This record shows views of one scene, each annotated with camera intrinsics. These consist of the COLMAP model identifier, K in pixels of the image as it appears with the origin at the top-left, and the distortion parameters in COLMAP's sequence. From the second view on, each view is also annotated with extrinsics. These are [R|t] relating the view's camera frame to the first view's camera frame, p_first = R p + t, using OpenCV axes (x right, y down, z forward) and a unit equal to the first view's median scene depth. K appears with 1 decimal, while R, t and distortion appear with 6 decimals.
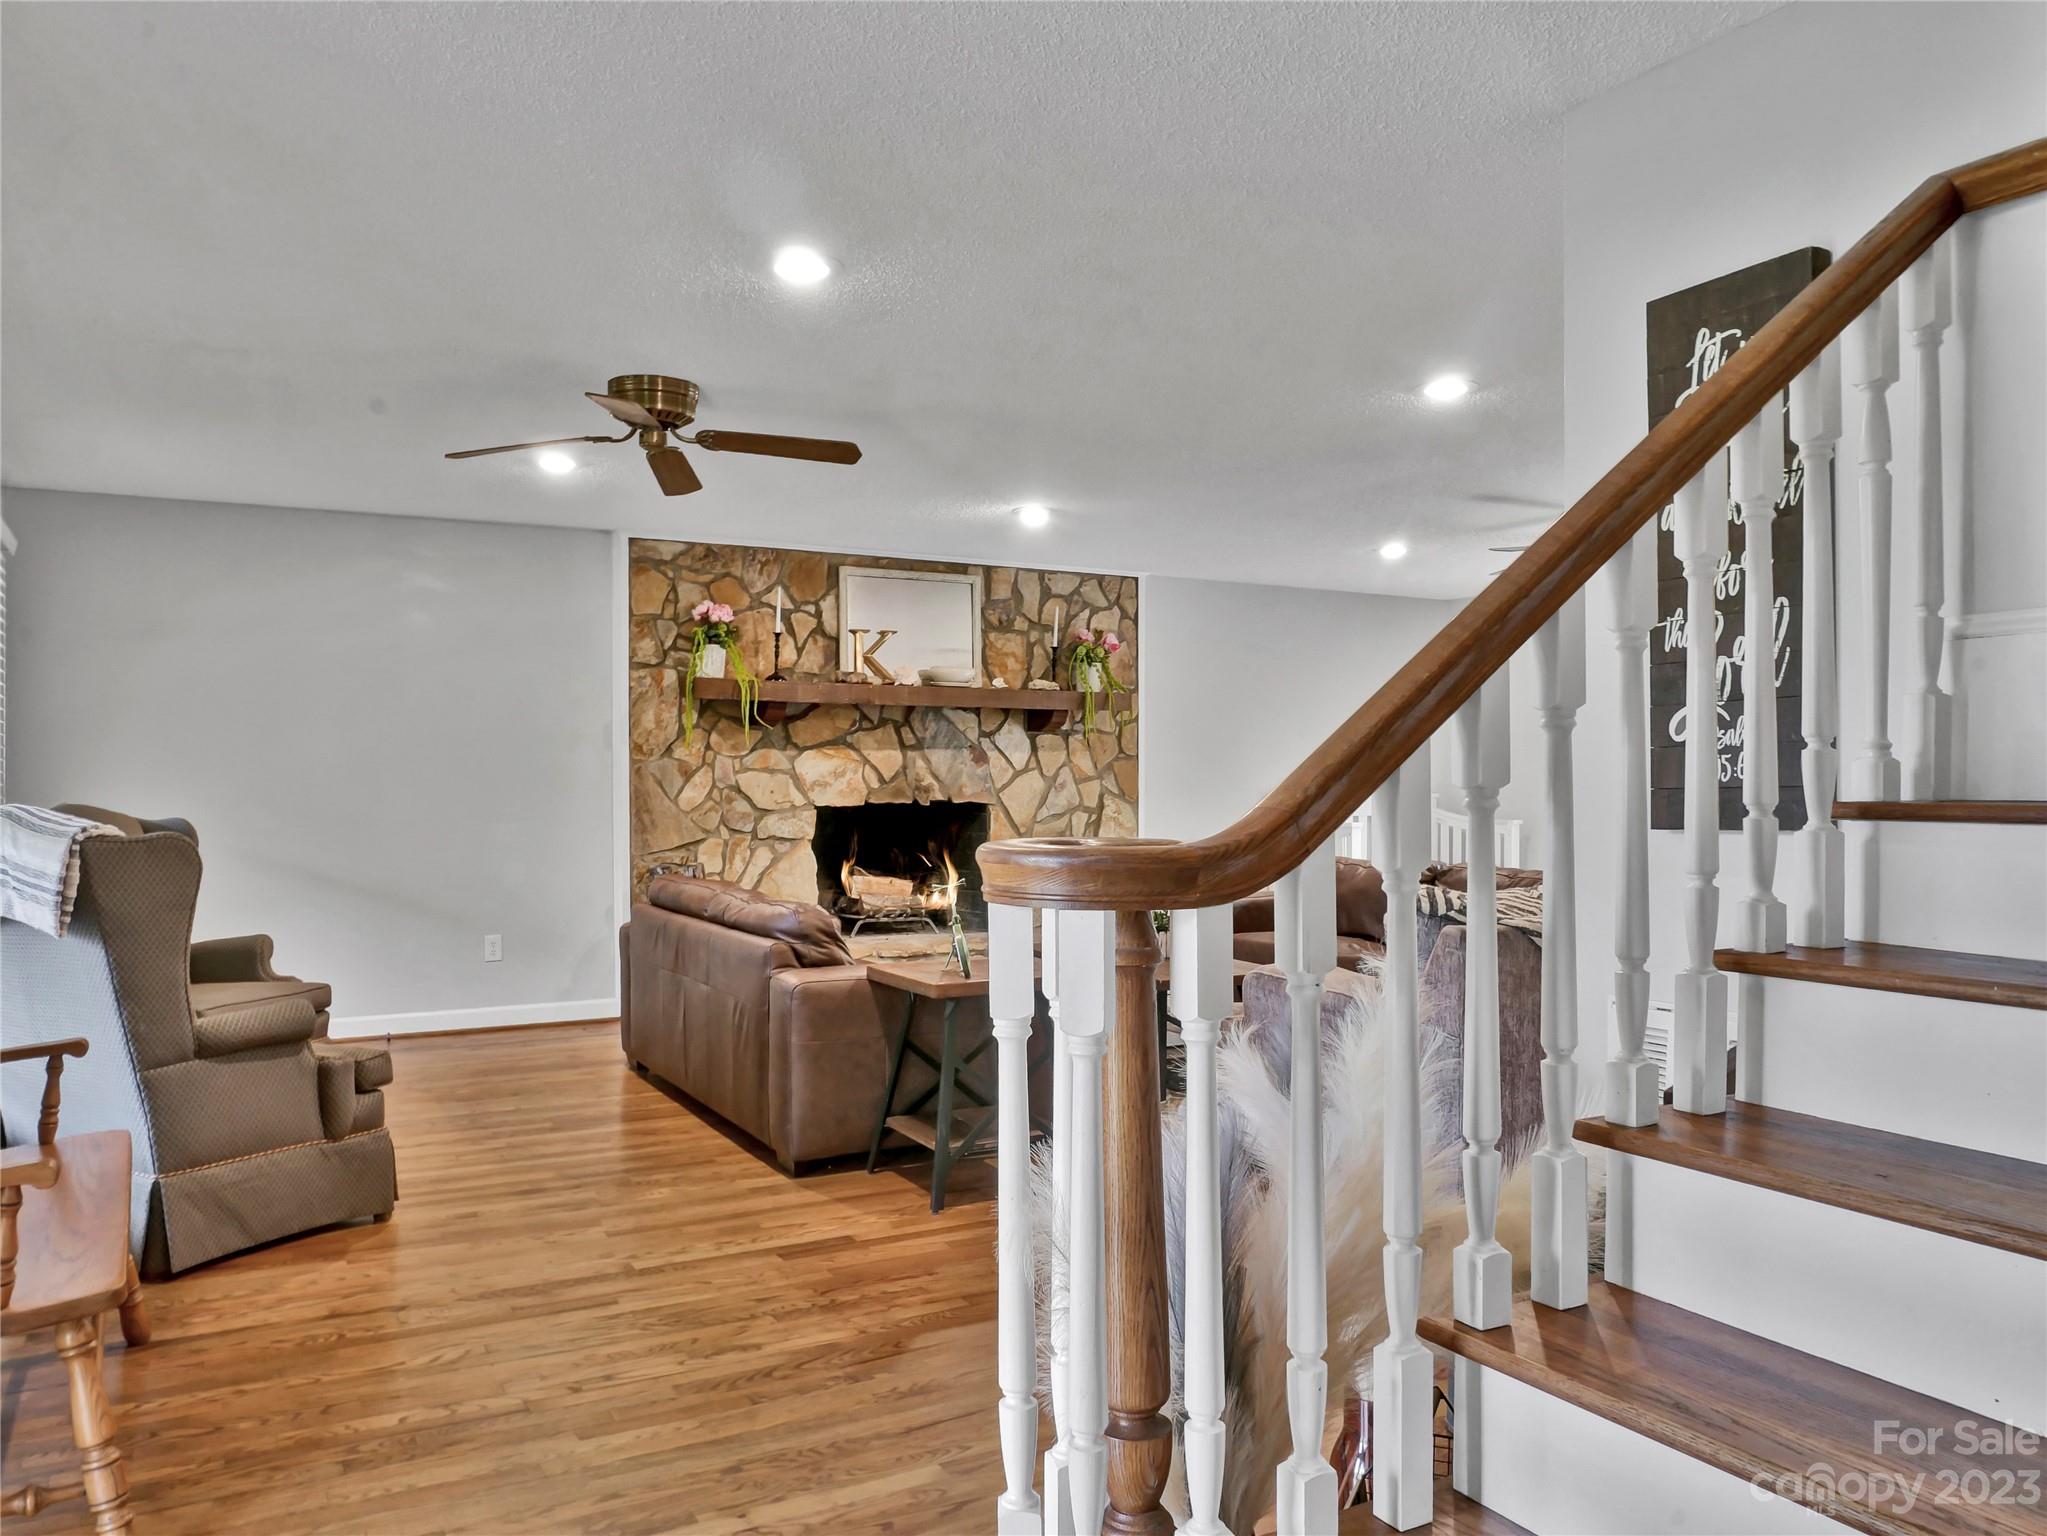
lens RADIAL K [[1495.5, 0, 1023.1], [0, 1495.5, 731.1], [0, 0, 1]] dist [-0.063108, 0.004731]
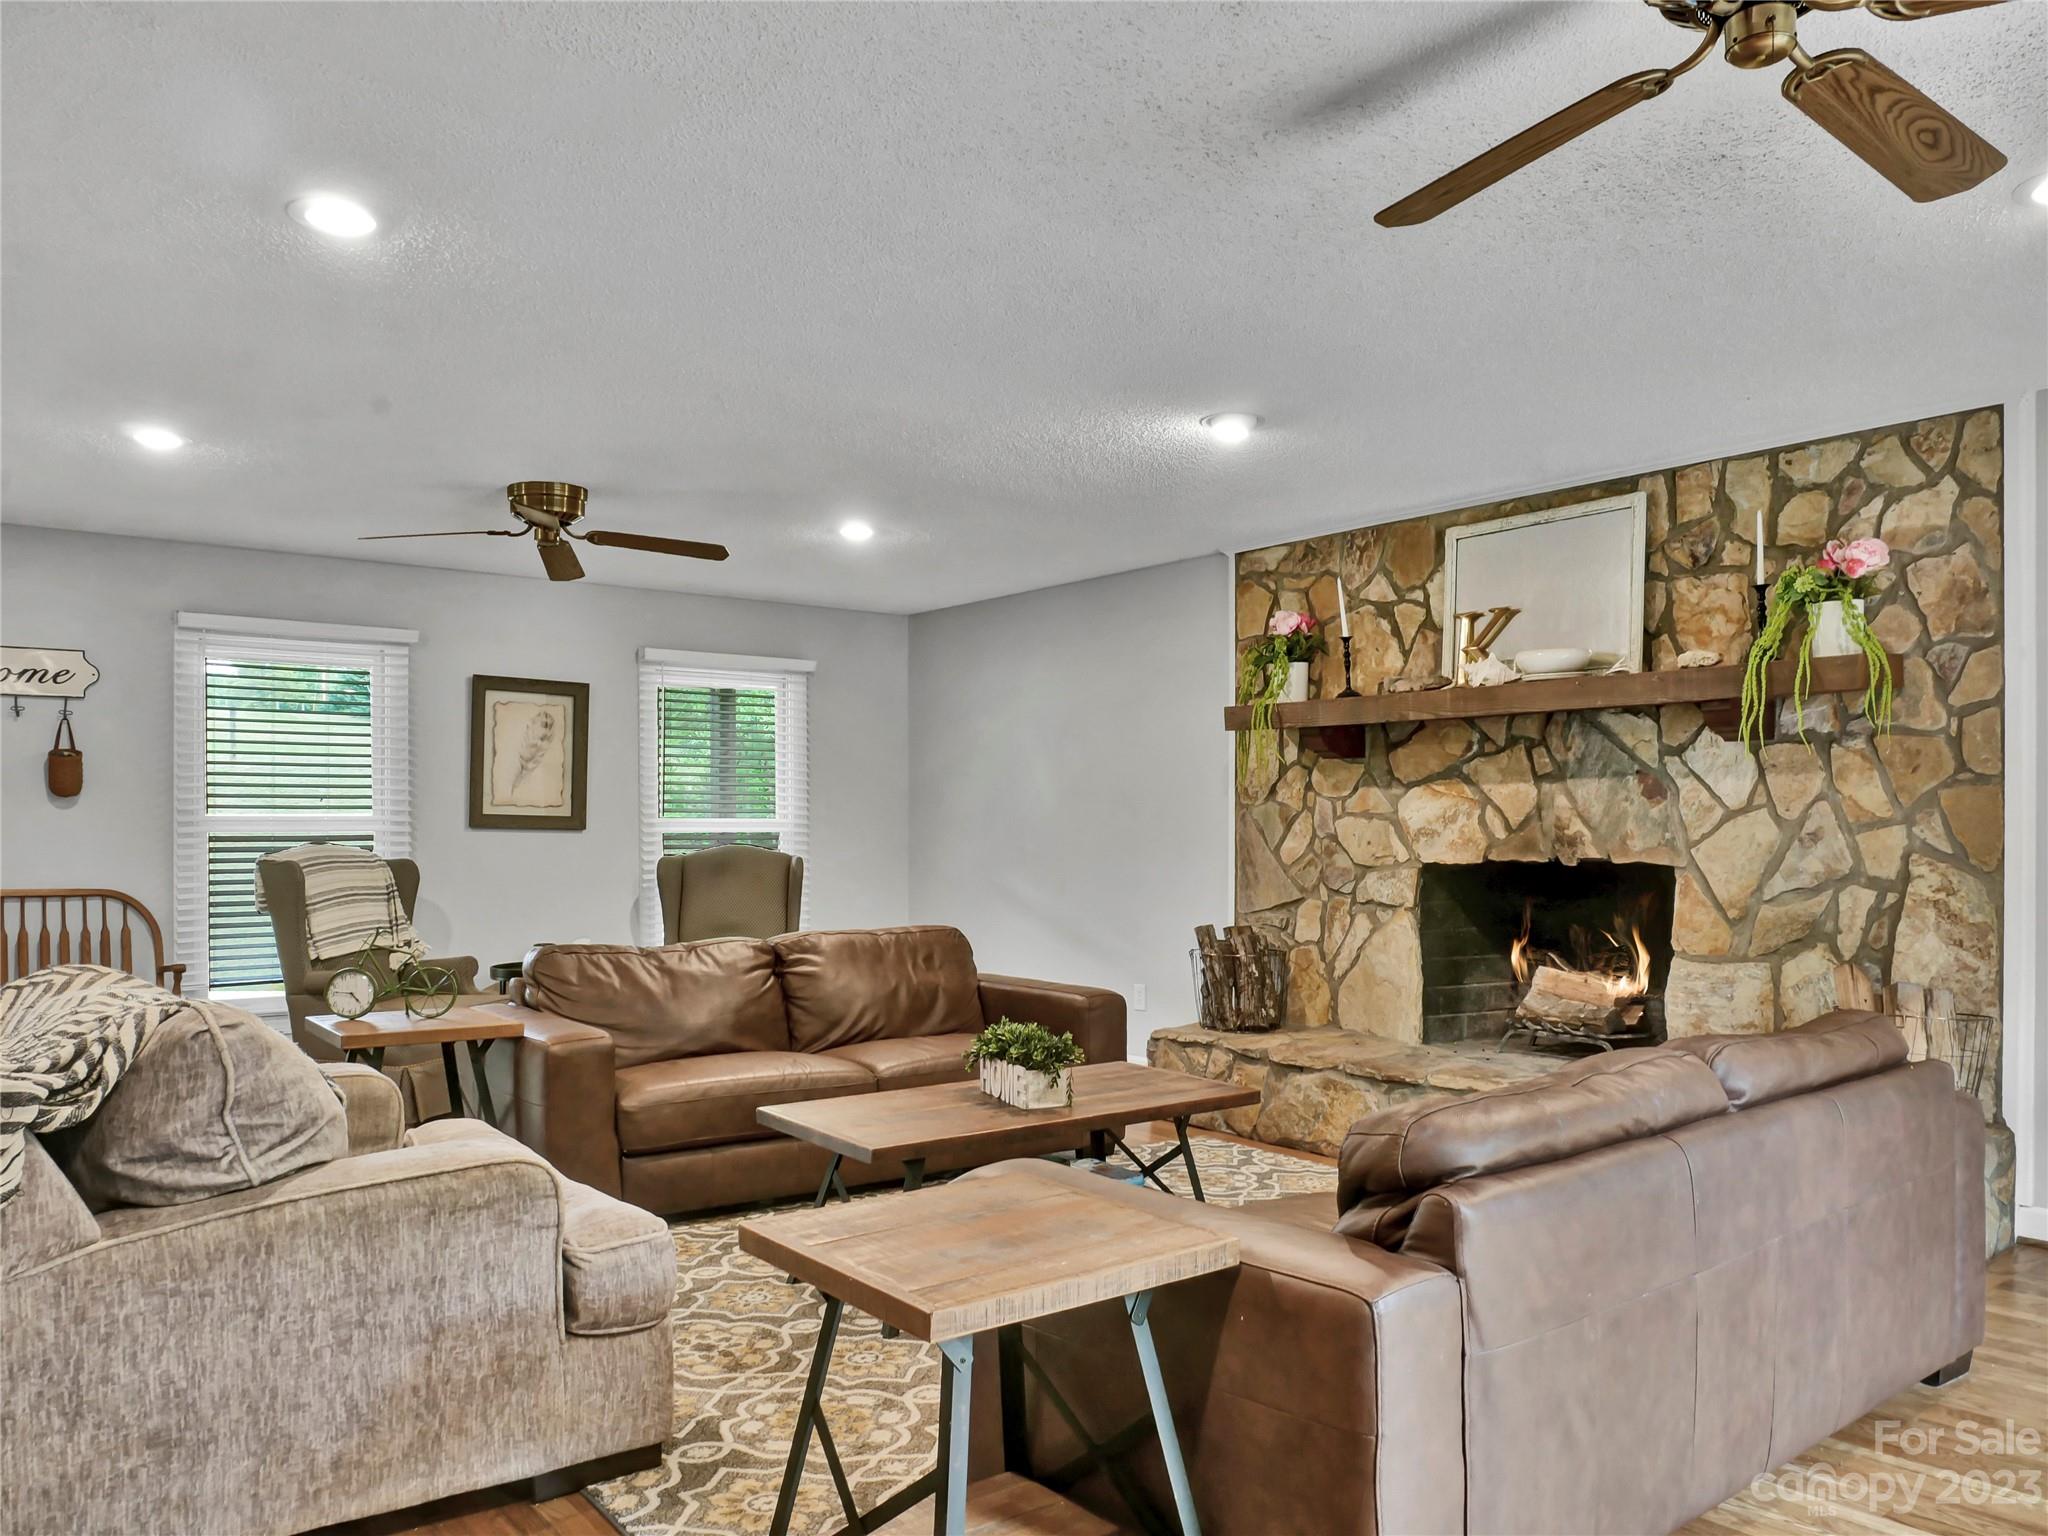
lens RADIAL K [[1509.3, 0, 1025.9], [0, 1509.3, 809.0], [0, 0, 1]] dist [-0.052238, 0.003881]
pose [[0.146158, -0.012721, -0.989179, 0.565165], [0.035255, 0.999349, -0.007643, 0.022491], [0.988633, -0.033756, 0.146512, 0.697778]]
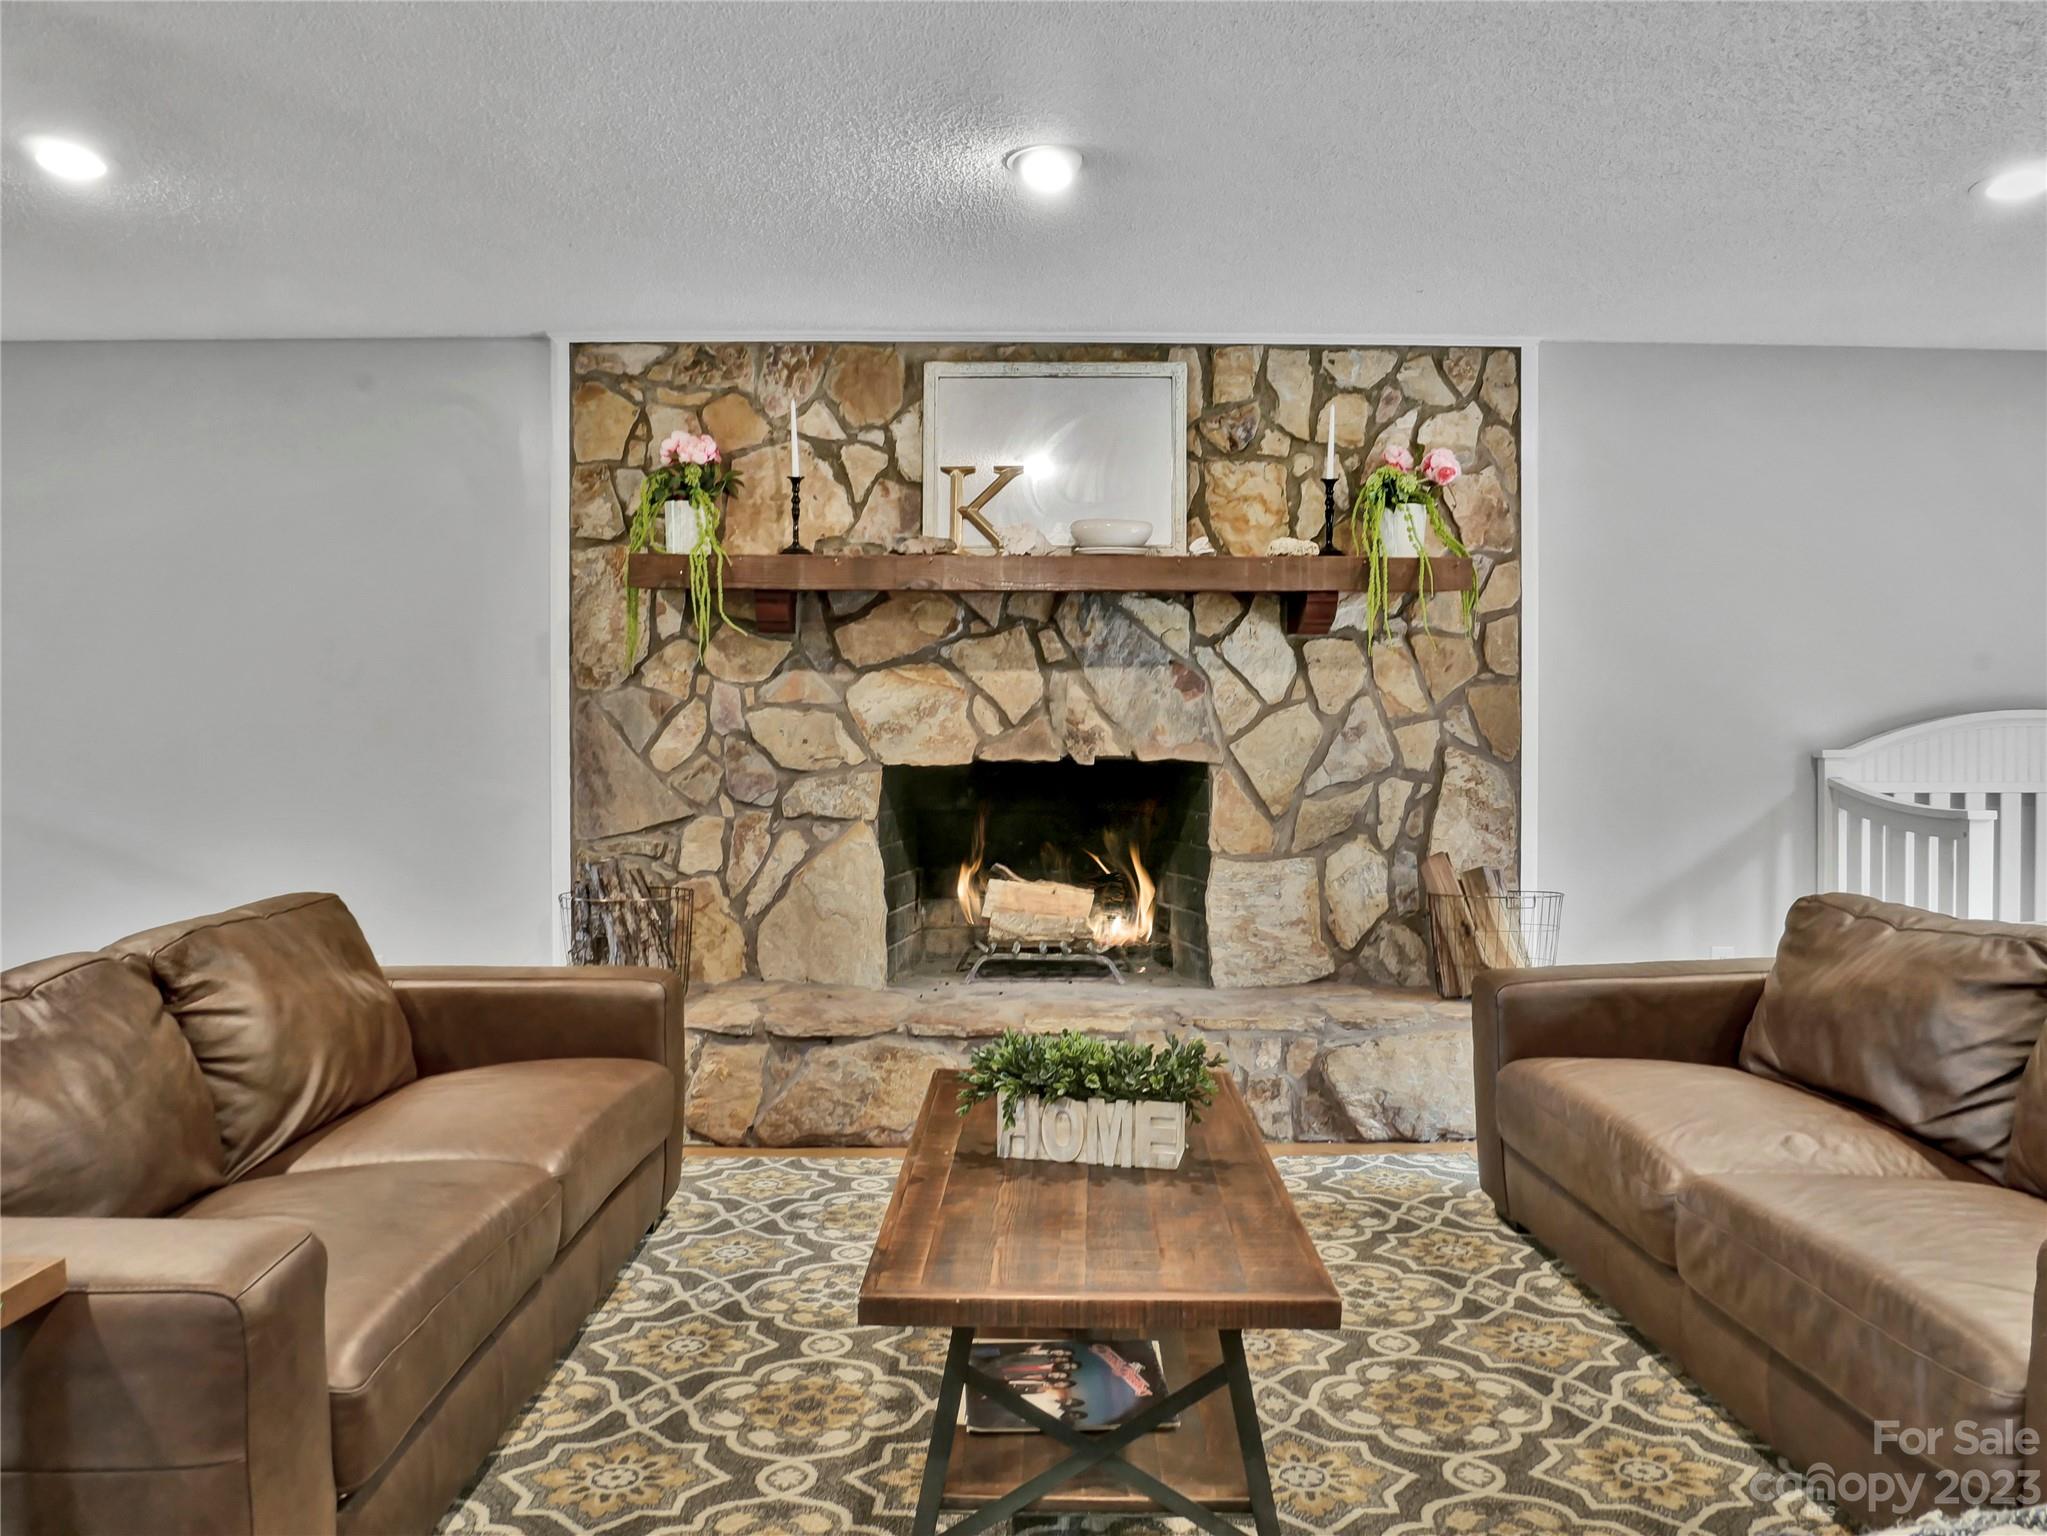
lens RADIAL K [[1495.5, 0, 1023.1], [0, 1495.5, 731.1], [0, 0, 1]] dist [-0.063108, 0.004731]
pose [[0.881511, -0.000929, -0.472163, 0.194405], [0.016881, 0.999421, 0.029550, 0.019742], [0.471862, -0.034019, 0.881016, 0.495427]]
